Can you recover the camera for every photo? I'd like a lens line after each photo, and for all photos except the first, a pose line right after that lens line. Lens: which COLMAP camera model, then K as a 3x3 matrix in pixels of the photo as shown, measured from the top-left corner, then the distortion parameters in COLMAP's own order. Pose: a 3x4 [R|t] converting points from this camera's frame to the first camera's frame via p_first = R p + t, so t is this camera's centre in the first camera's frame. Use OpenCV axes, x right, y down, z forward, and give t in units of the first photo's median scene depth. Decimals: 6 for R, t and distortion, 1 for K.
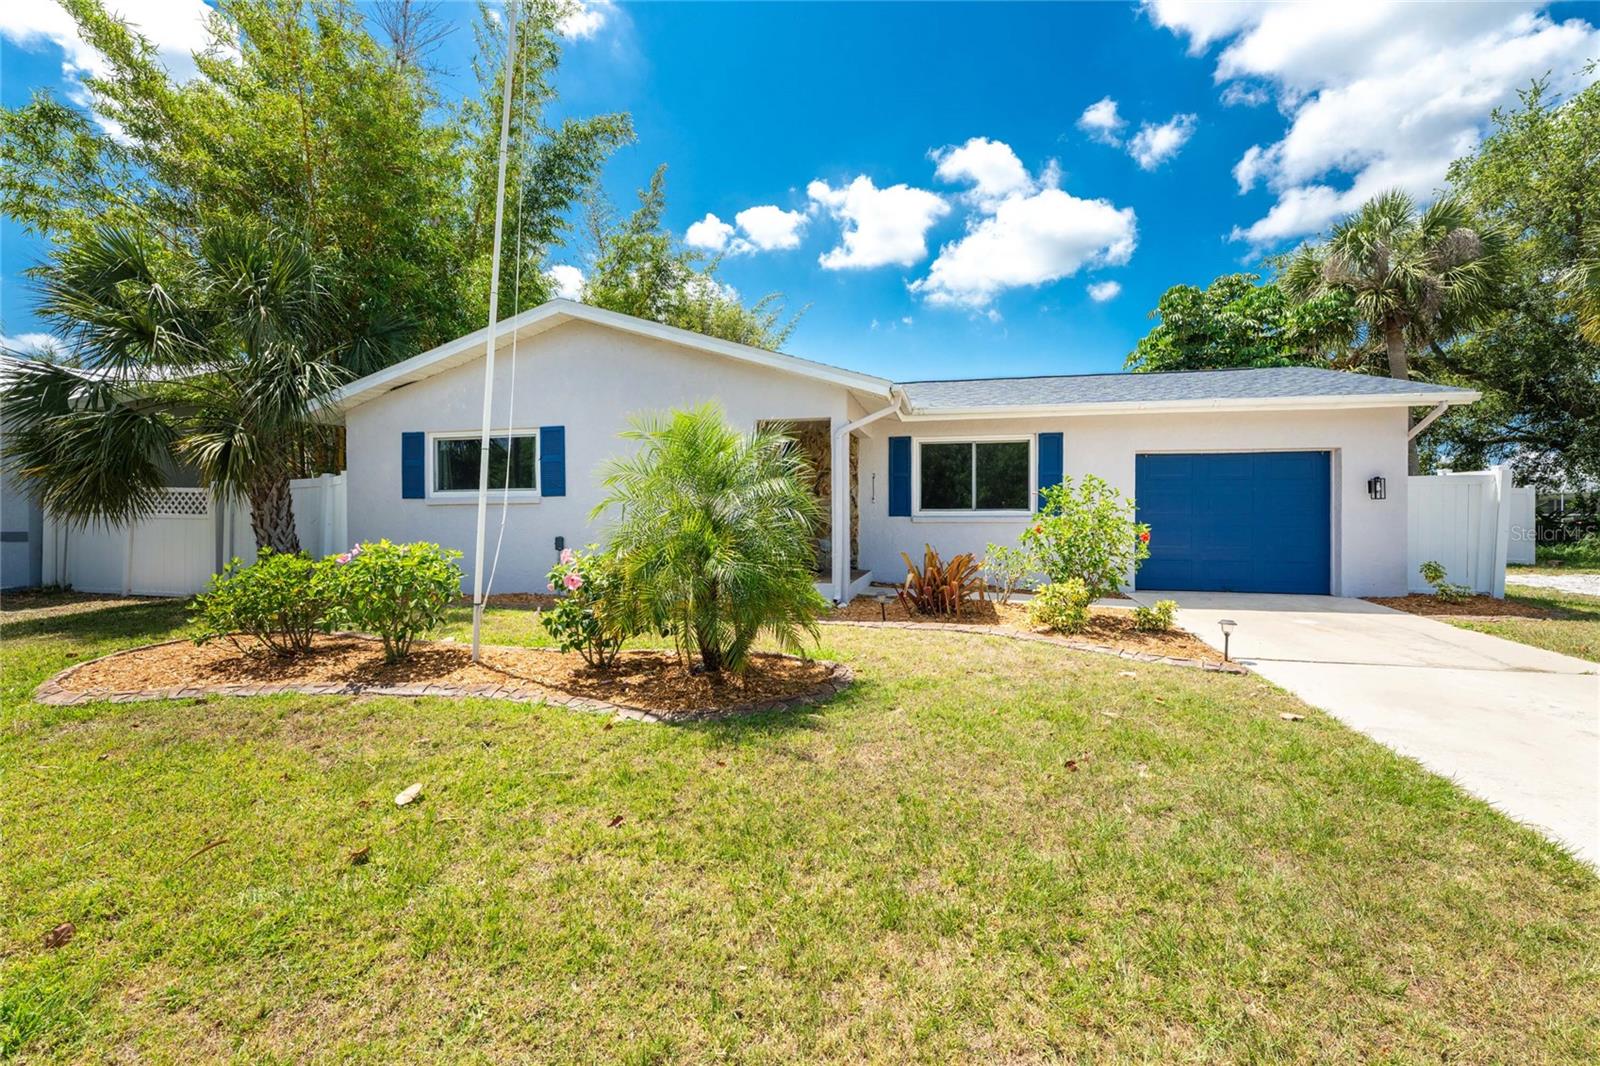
lens RADIAL K [[678.1, 0, 822.4], [0, 678.1, 537.6], [0, 0, 1]] dist [-0.000027, 0.000230]
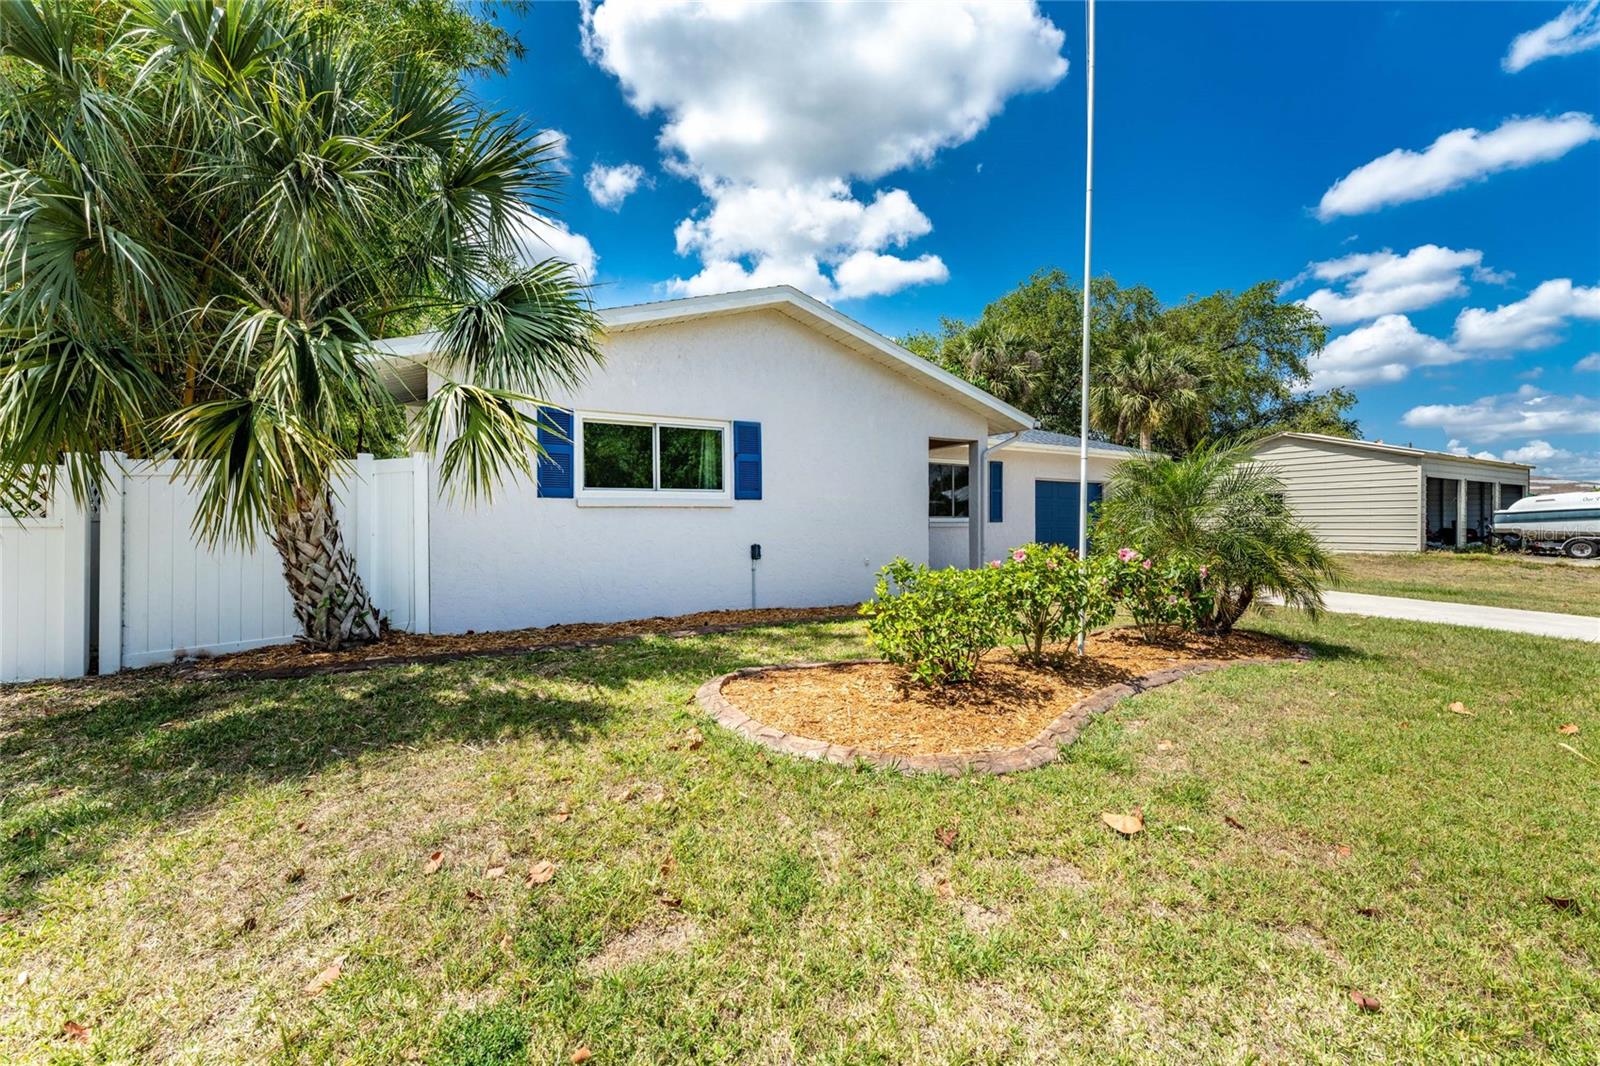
lens RADIAL K [[653.6, 0, 797.9], [0, 653.6, 539.0], [0, 0, 1]] dist [-0.001115, -0.000163]
pose [[0.733279, -0.016780, 0.679721, -0.897142], [0.017526, 0.999830, 0.005775, -0.011829], [-0.679702, 0.007678, 0.733448, 0.301944]]
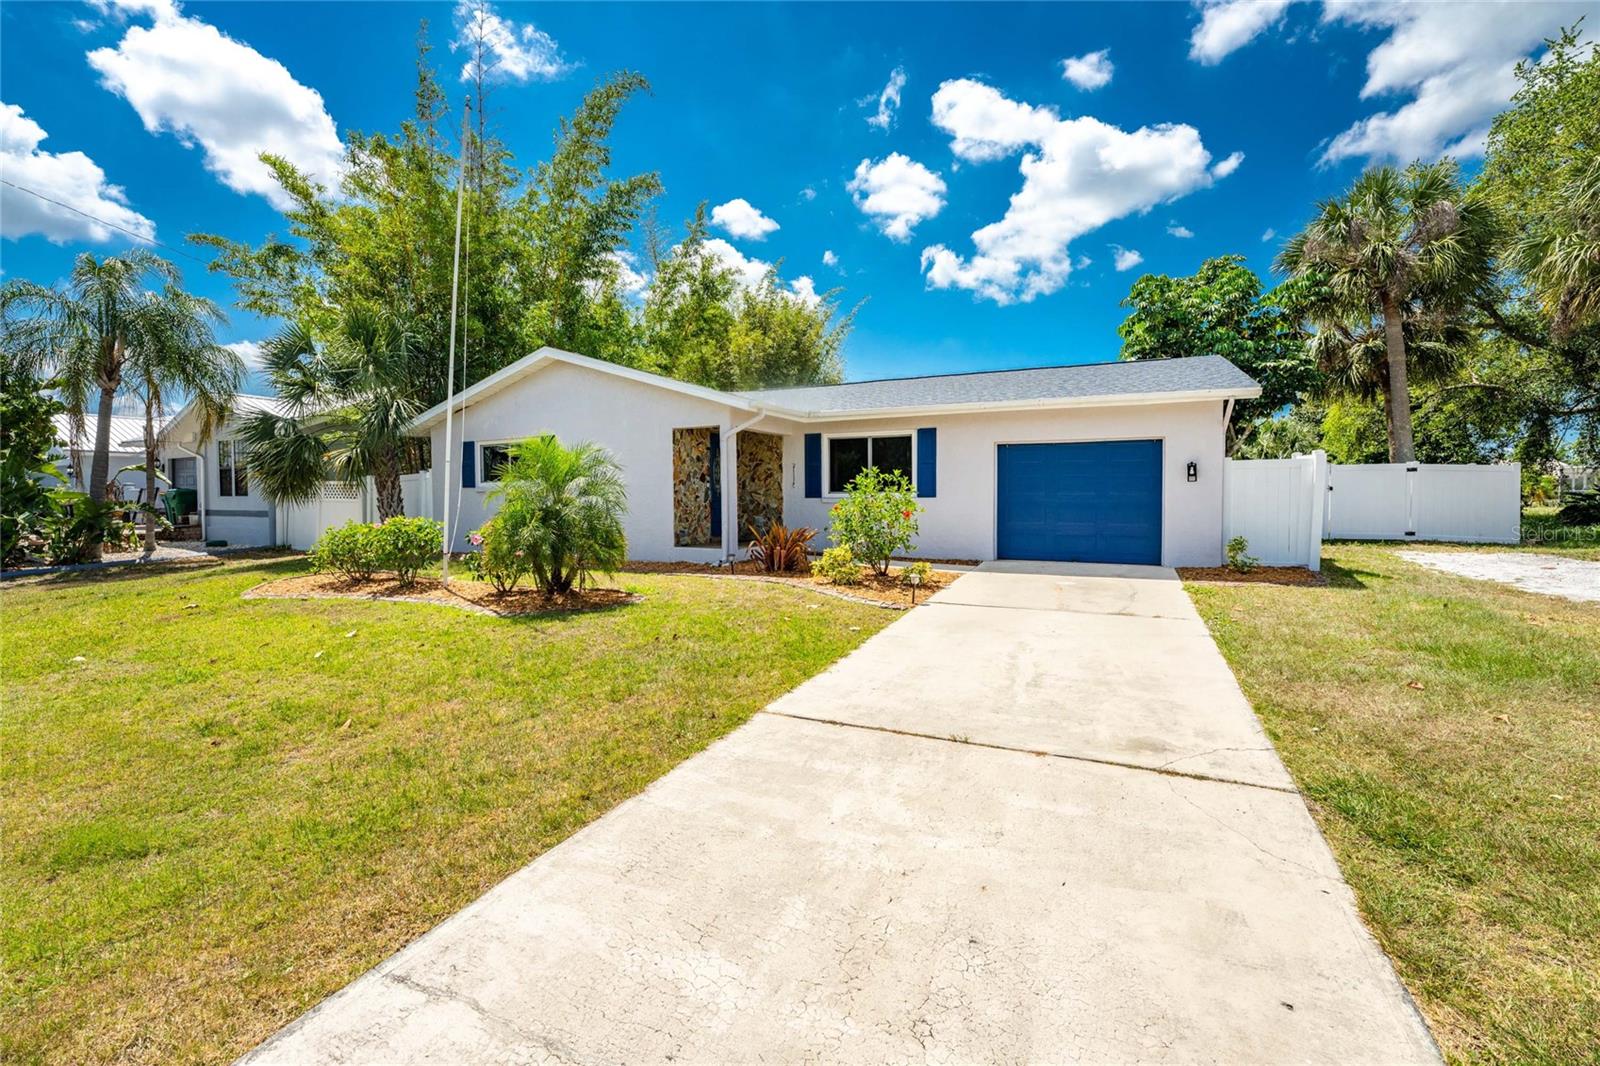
lens RADIAL K [[679.9, 0, 800.0], [0, 679.9, 533.0], [0, 0, 1]] dist [-0.022313, 0.000017]
pose [[0.973498, 0.007703, -0.228566, 0.414609], [-0.001893, 0.999670, 0.025630, 0.001378], [0.228688, -0.024518, 0.973191, -0.244179]]
